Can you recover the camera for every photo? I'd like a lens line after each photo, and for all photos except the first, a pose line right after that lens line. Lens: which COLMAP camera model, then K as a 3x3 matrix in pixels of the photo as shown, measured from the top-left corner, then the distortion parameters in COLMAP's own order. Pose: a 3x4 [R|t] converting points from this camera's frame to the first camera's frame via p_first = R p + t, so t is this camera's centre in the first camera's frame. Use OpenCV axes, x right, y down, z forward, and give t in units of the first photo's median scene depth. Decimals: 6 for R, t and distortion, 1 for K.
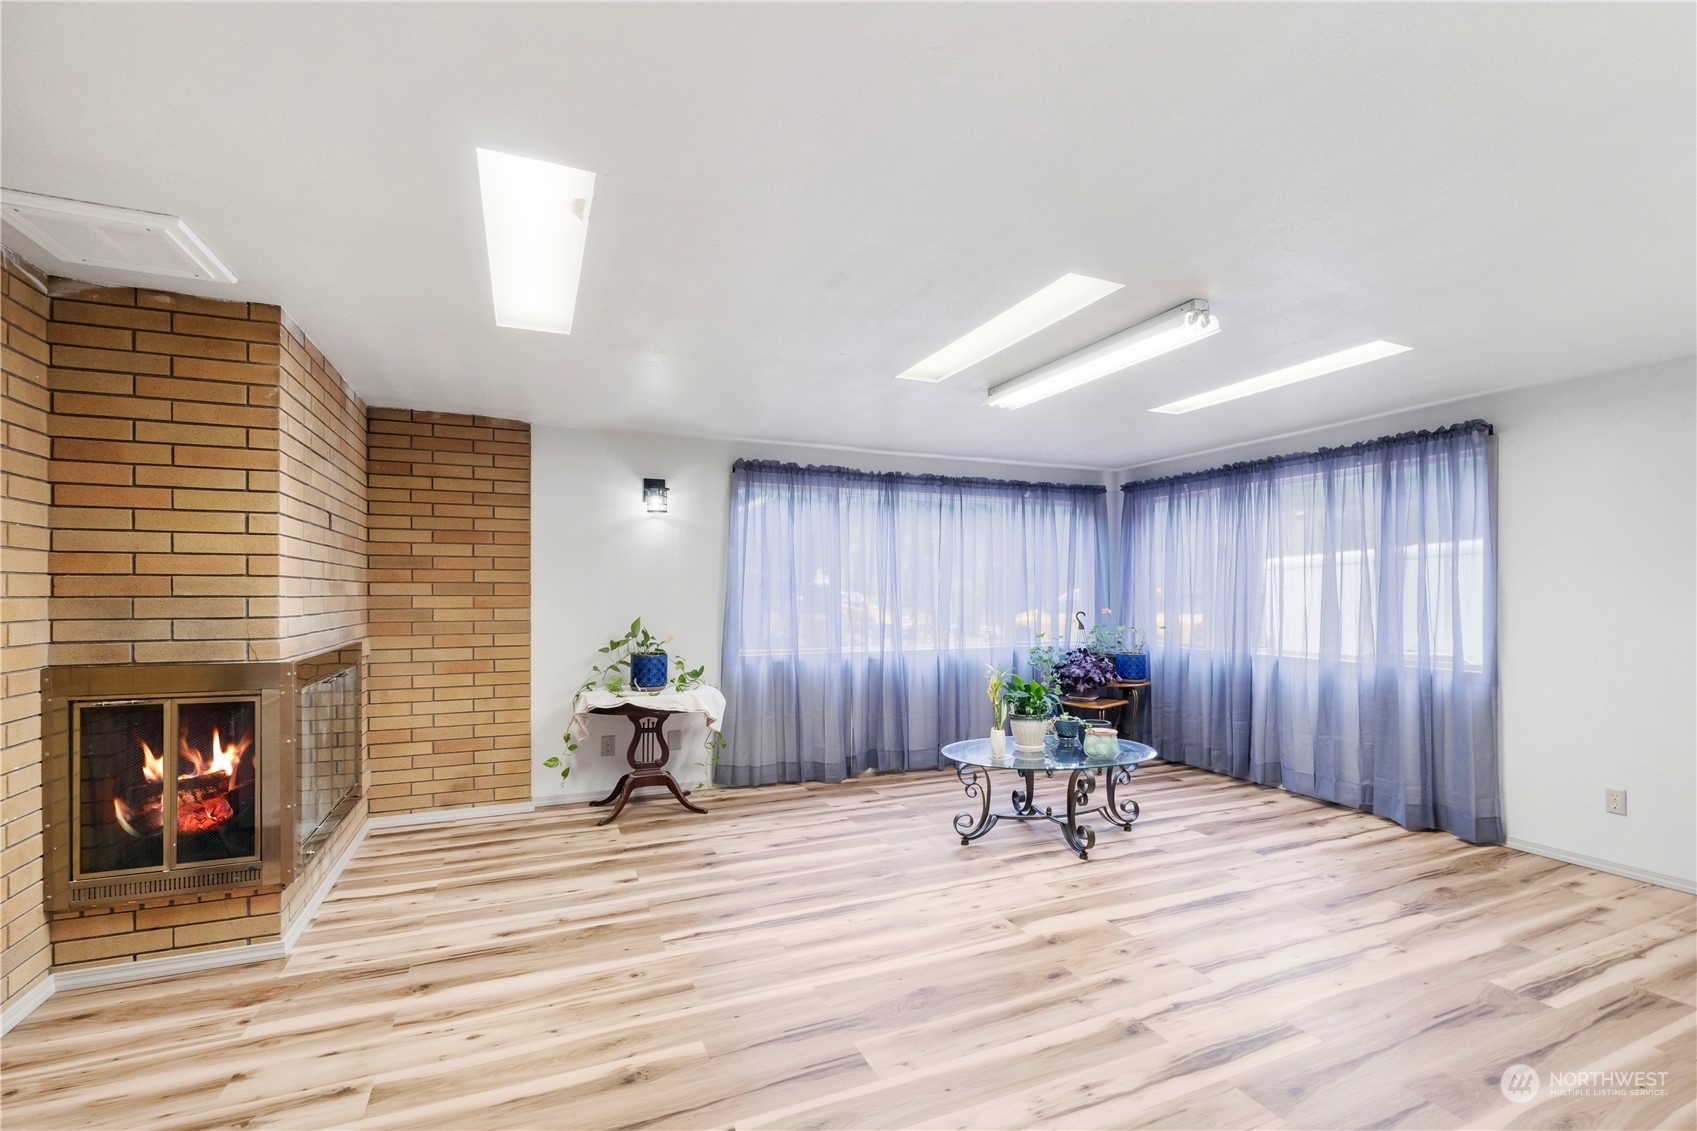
lens RADIAL K [[729.5, 0, 833.8], [0, 729.5, 594.2], [0, 0, 1]] dist [-0.008533, 0.000013]
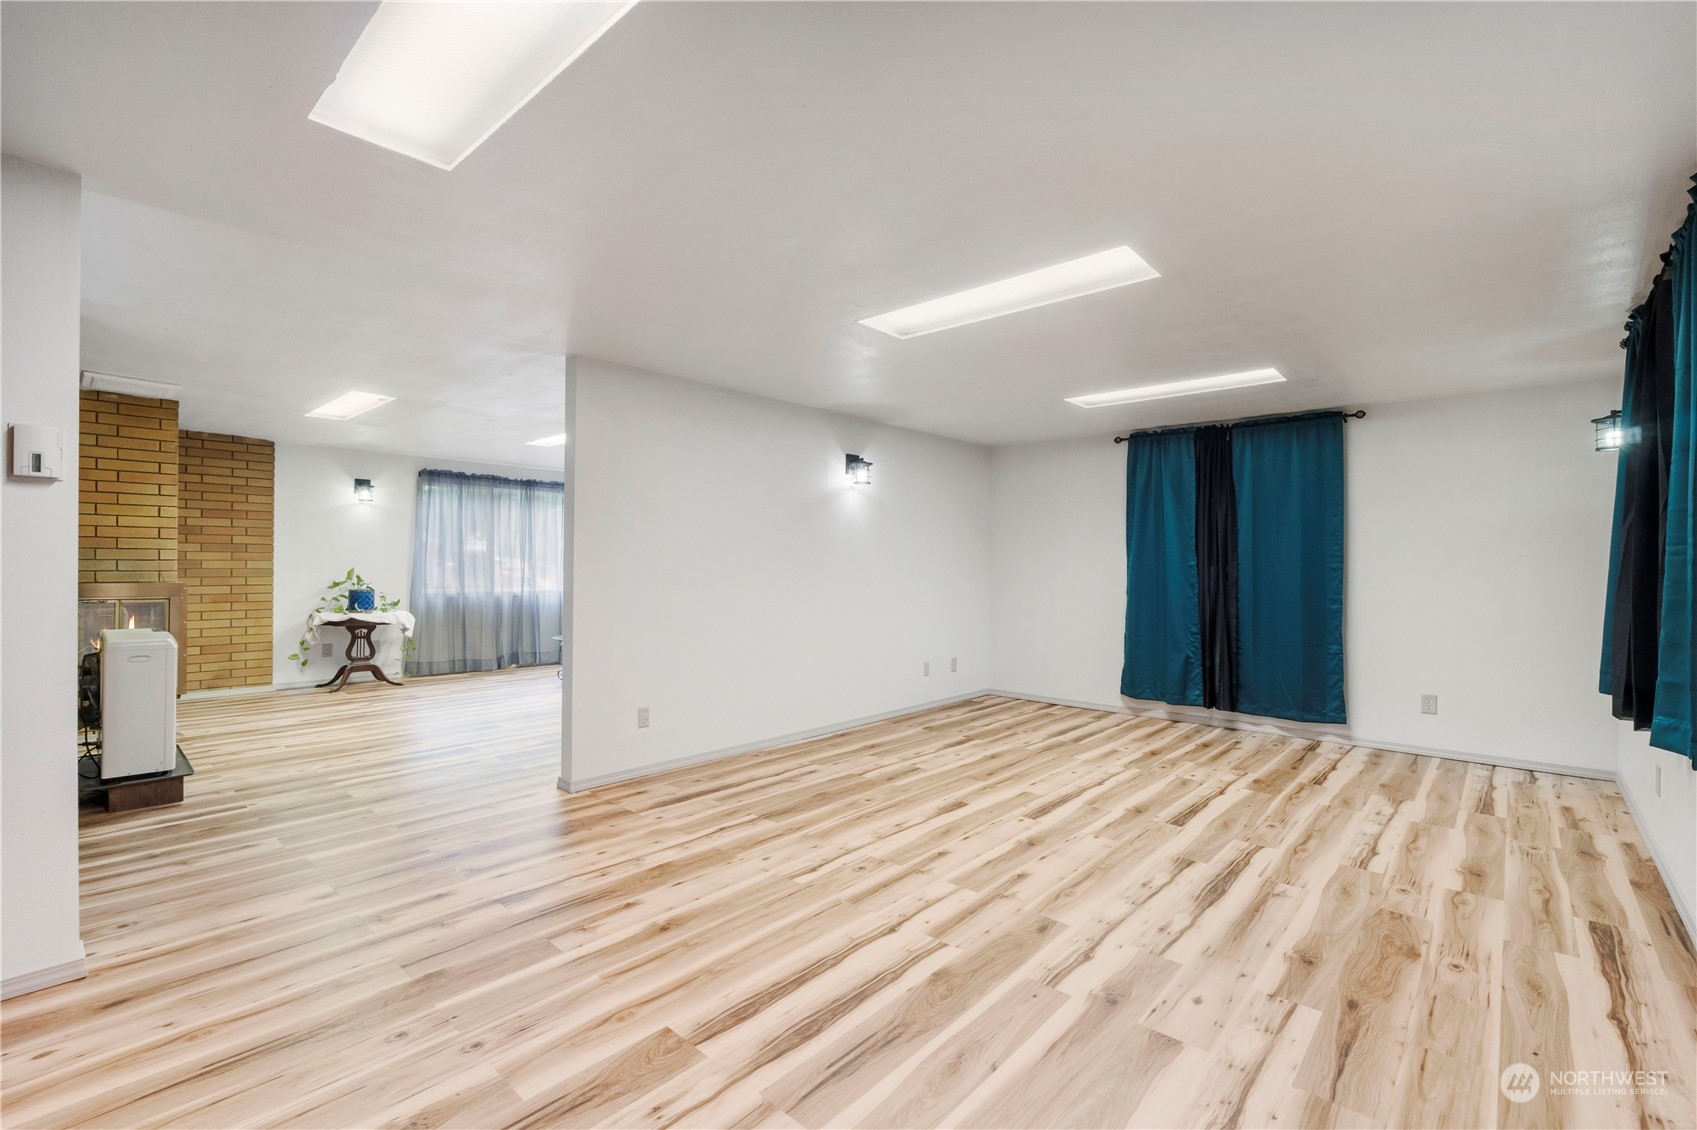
lens RADIAL K [[748.3, 0, 851.0], [0, 748.3, 558.4], [0, 0, 1]] dist [-0.012586, -0.000480]
pose [[0.901244, 0.008493, 0.433229, 0.007134], [-0.005125, 0.999947, -0.008943, 0.021644], [-0.433282, 0.005840, 0.901240, -0.945295]]
